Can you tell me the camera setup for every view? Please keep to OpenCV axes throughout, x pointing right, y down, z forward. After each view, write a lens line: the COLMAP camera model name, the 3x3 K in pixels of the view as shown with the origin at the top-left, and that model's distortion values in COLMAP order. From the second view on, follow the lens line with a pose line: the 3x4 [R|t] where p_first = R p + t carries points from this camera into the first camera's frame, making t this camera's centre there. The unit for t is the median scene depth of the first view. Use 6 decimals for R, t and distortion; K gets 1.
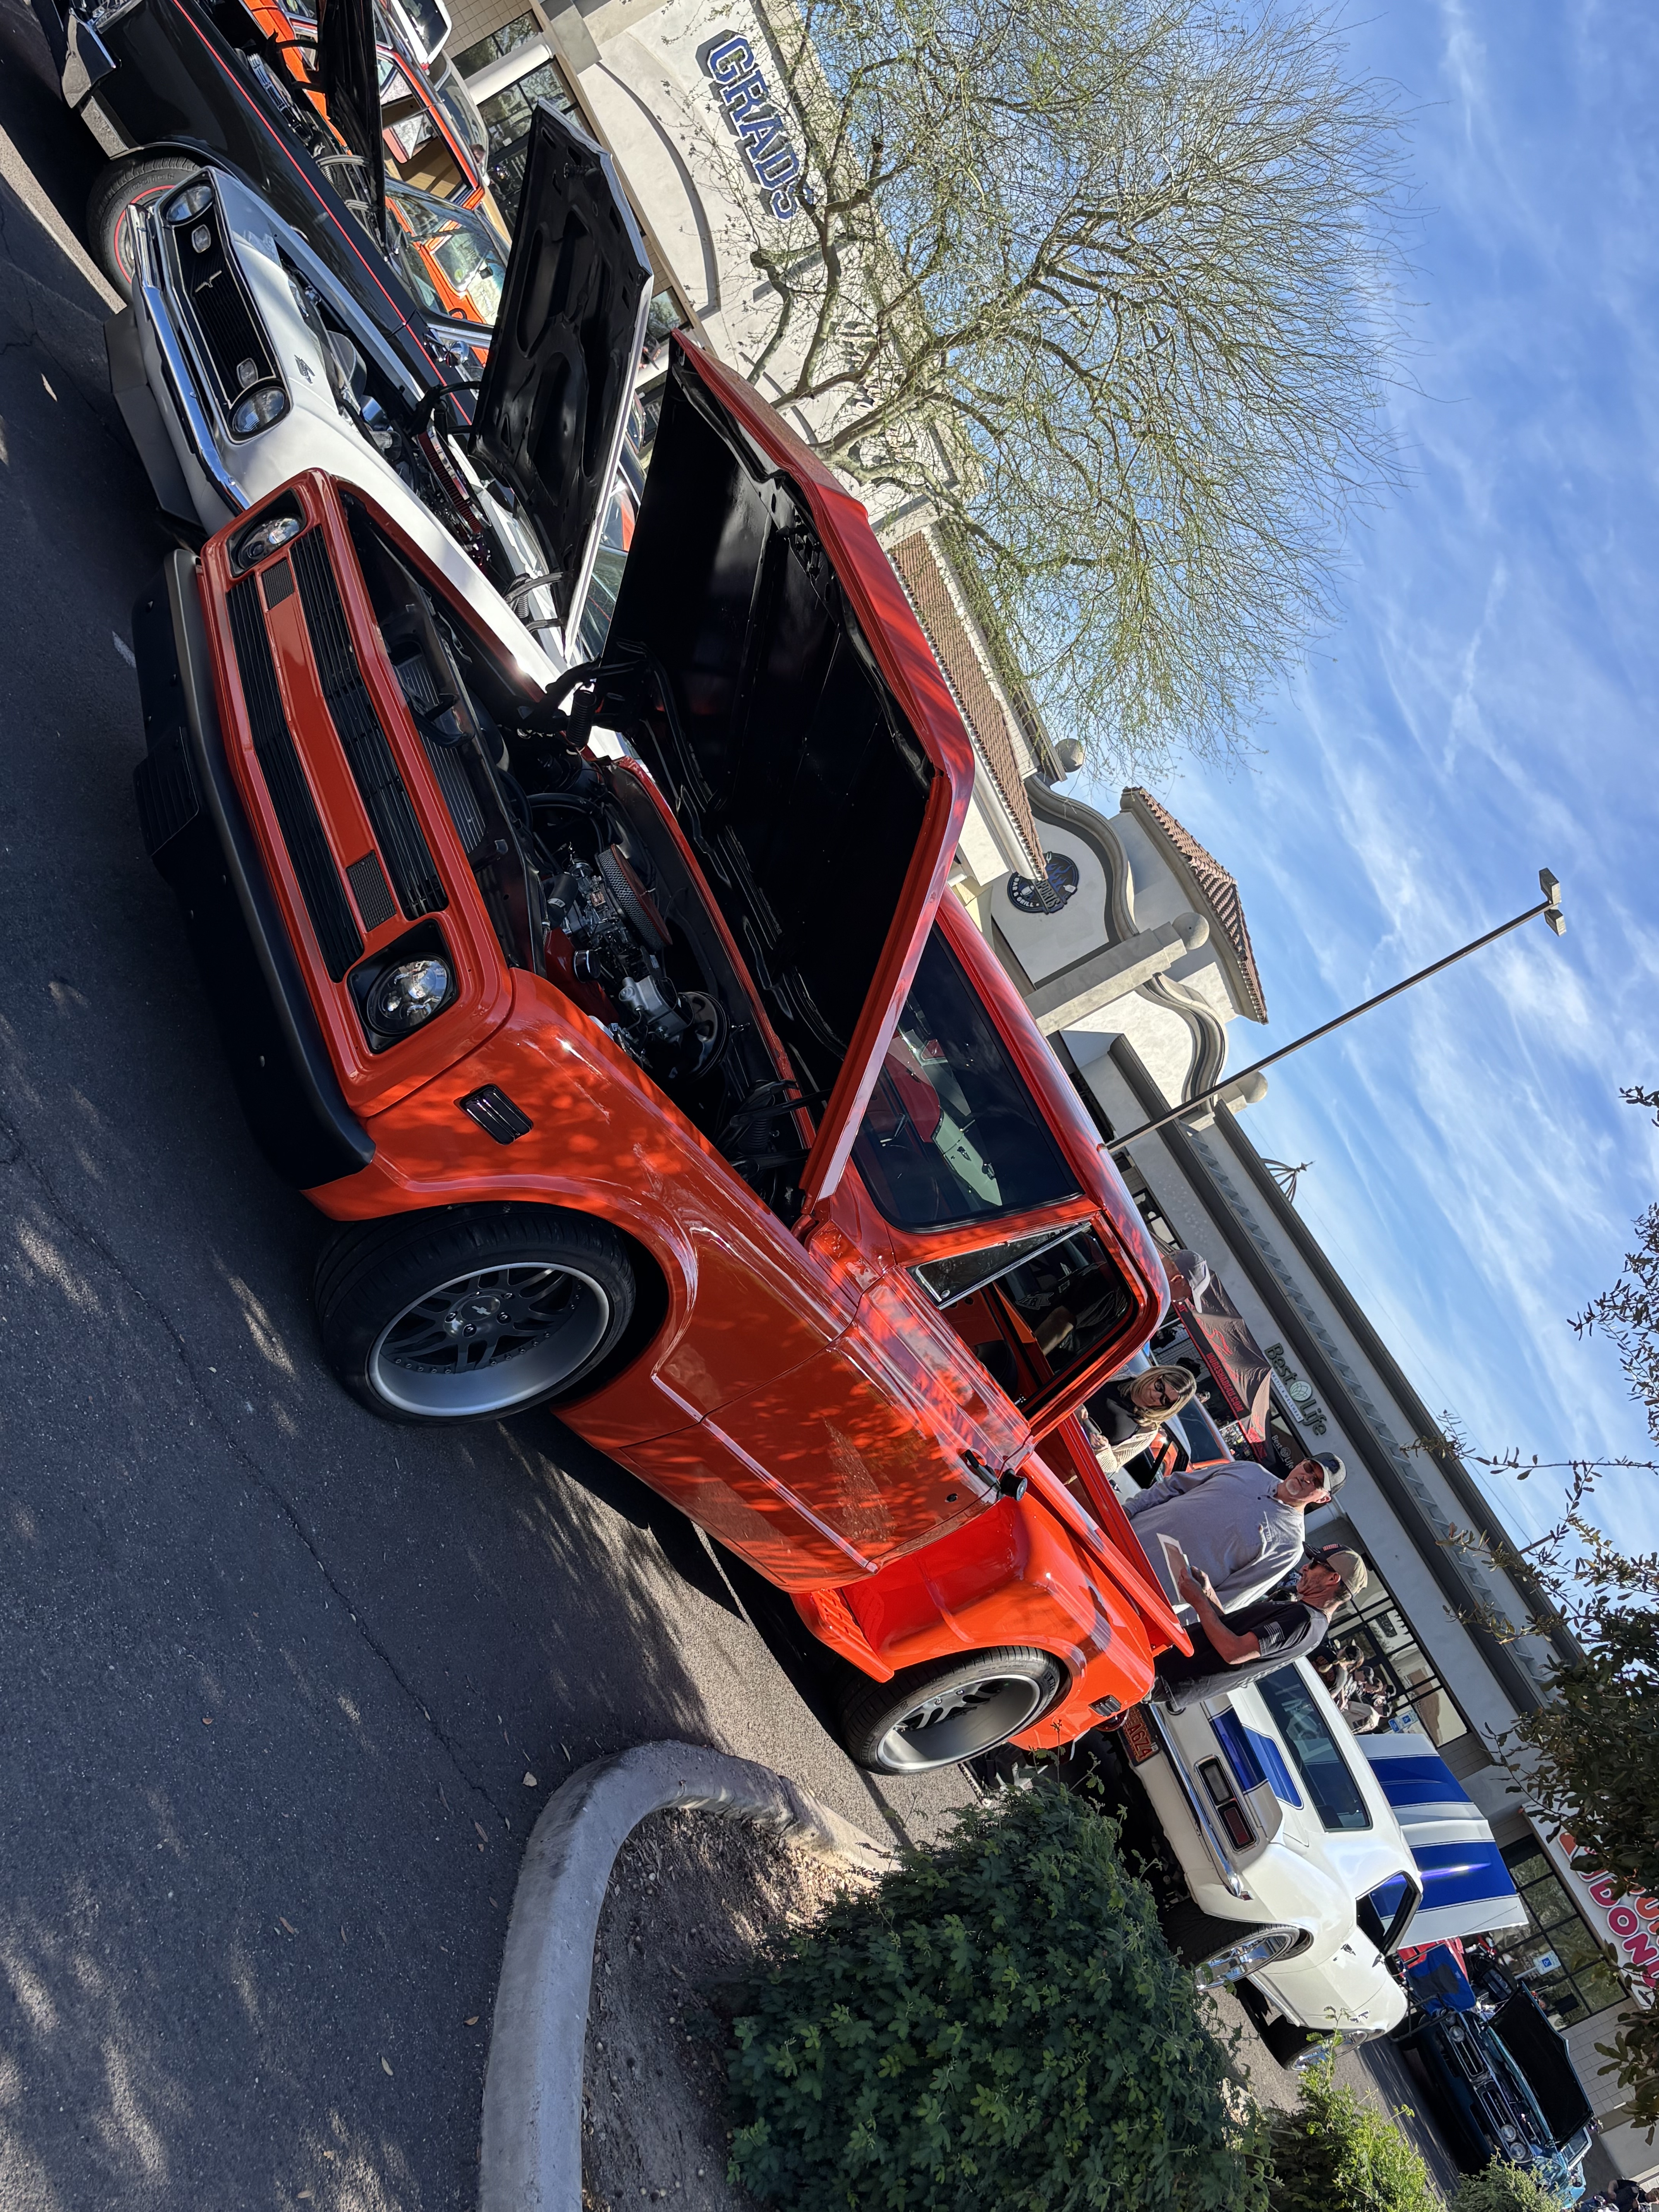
lens RADIAL K [[1980.5, 0, 829.5], [0, 1980.5, 1106.0], [0, 0, 1]] dist [0.069800, 0.000839]
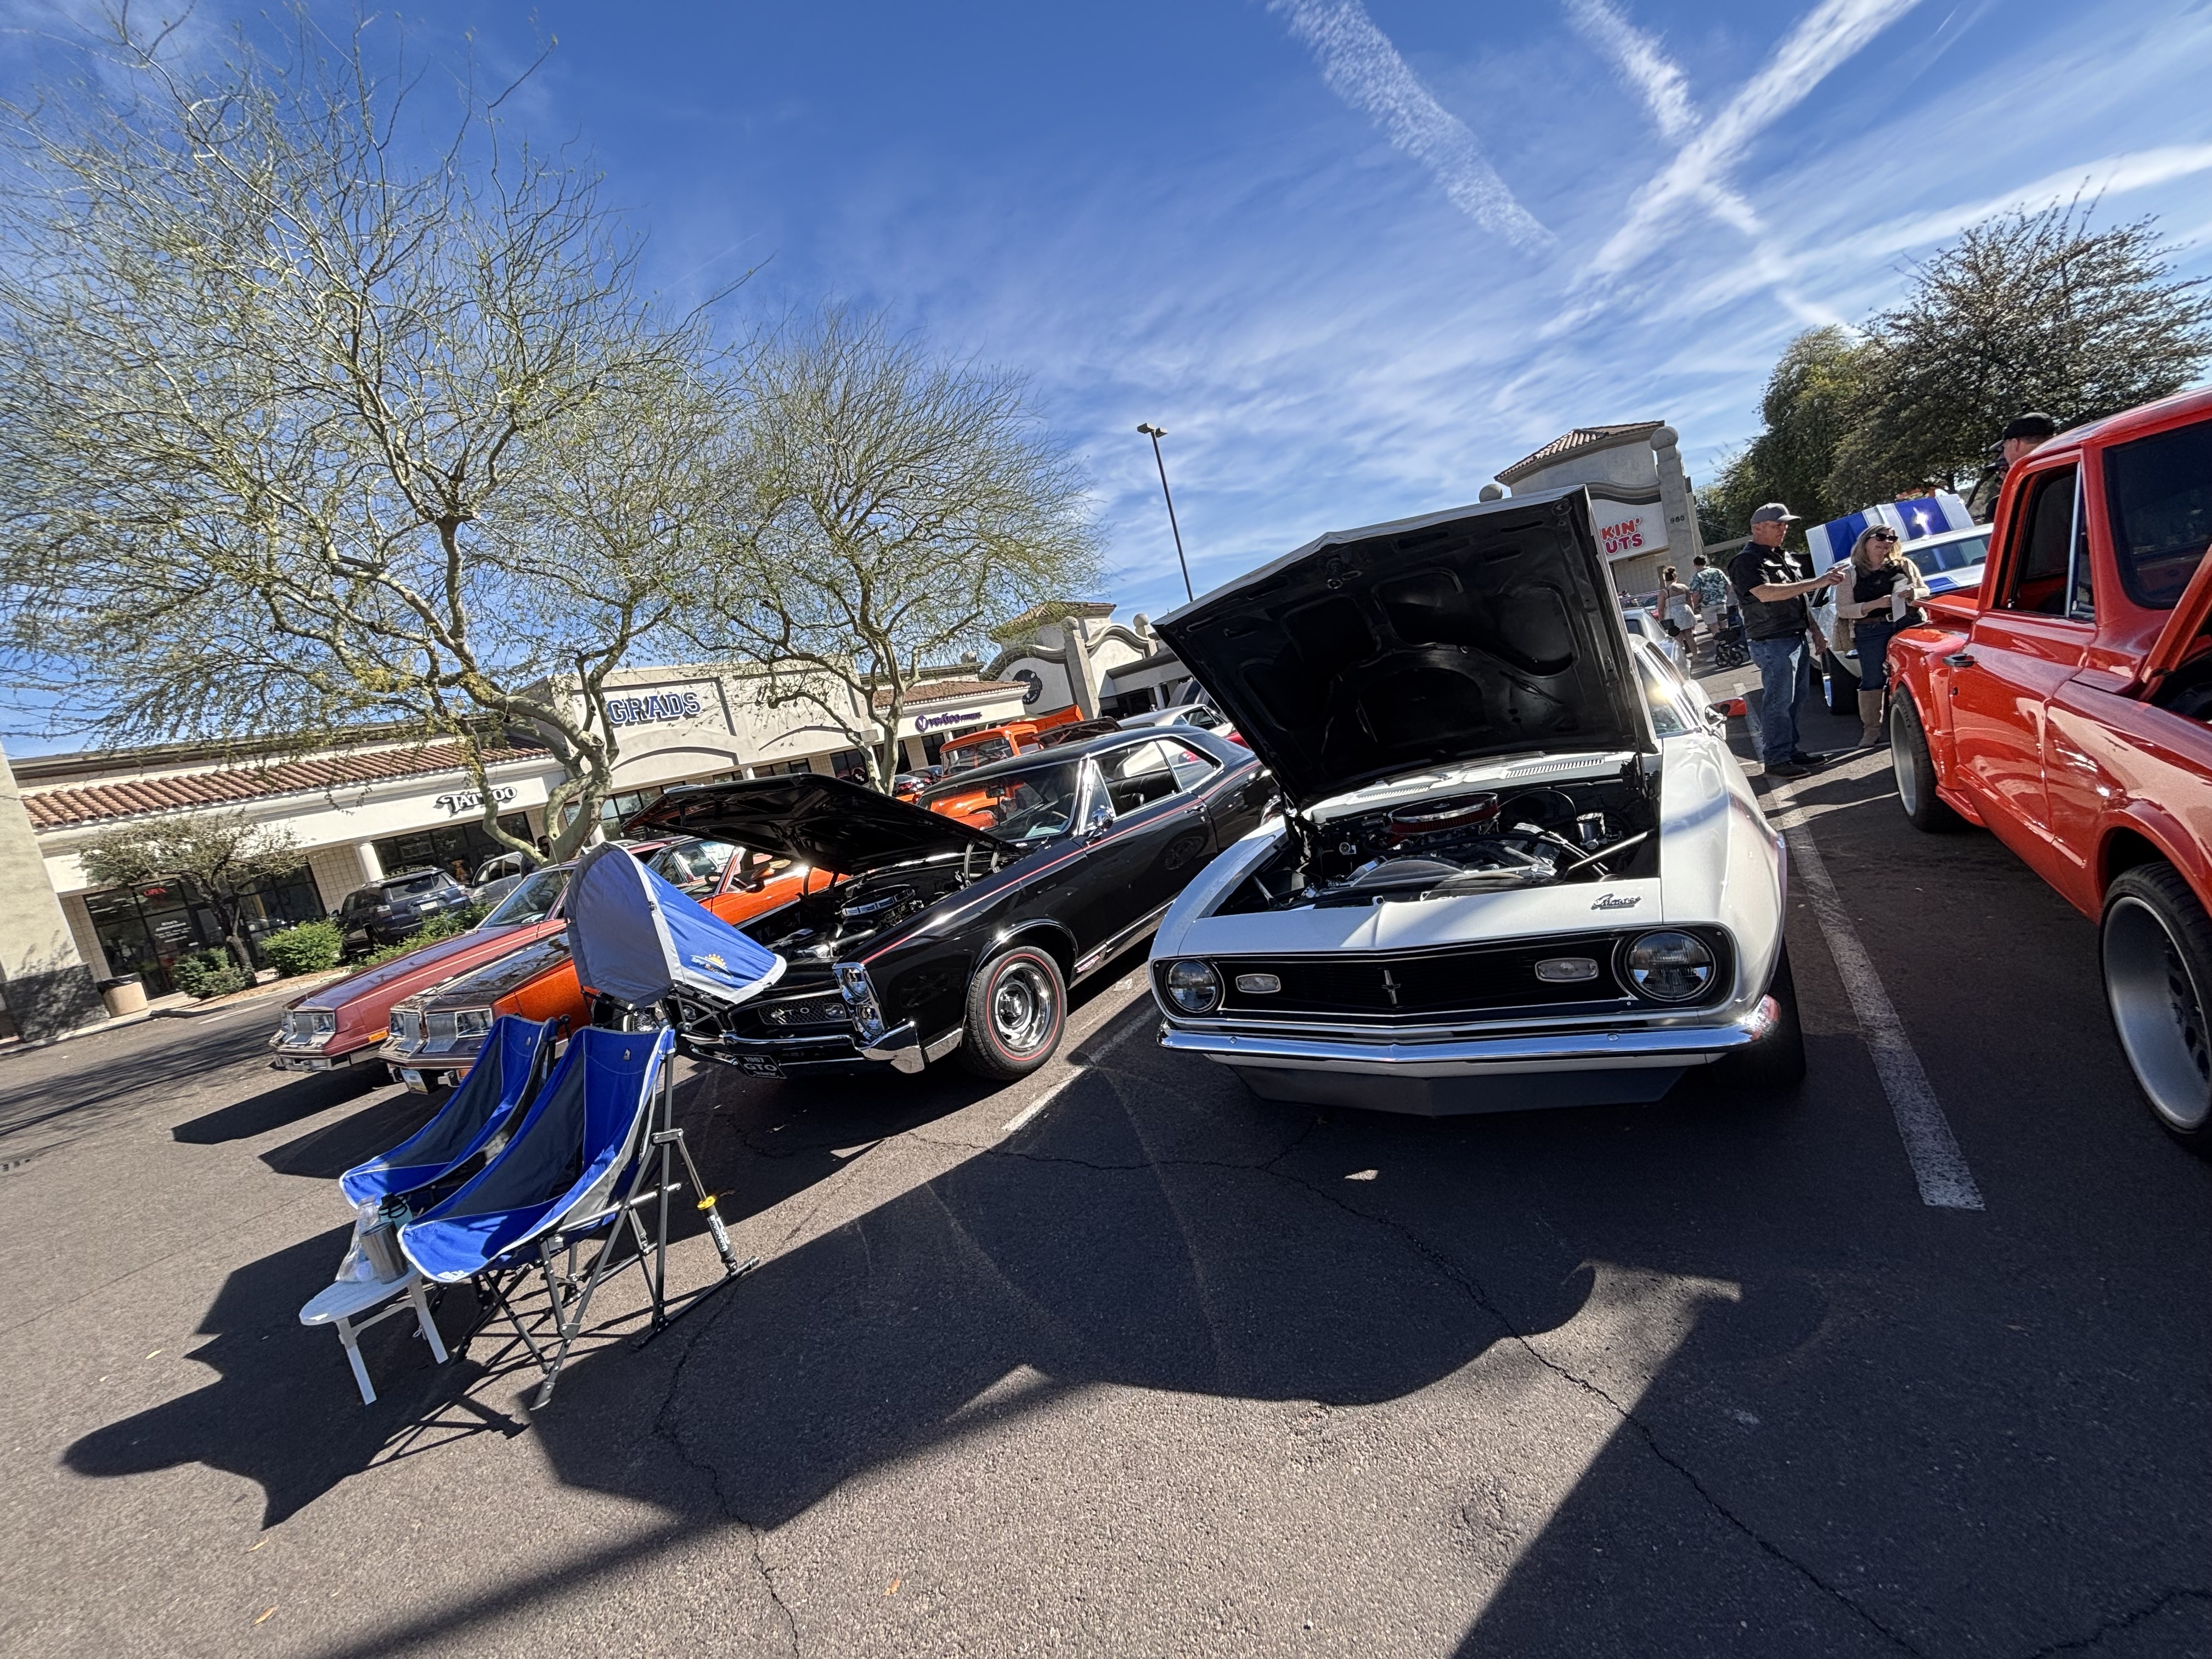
lens RADIAL K [[880.5, 0, 1106.0], [0, 880.5, 829.5], [0, 0, 1]] dist [0.000538, 0.000046]
pose [[0.265128, -0.963987, 0.020861, -0.034394], [0.960566, 0.265943, 0.081165, -0.069888], [-0.083790, -0.001481, 0.996482, 0.076105]]
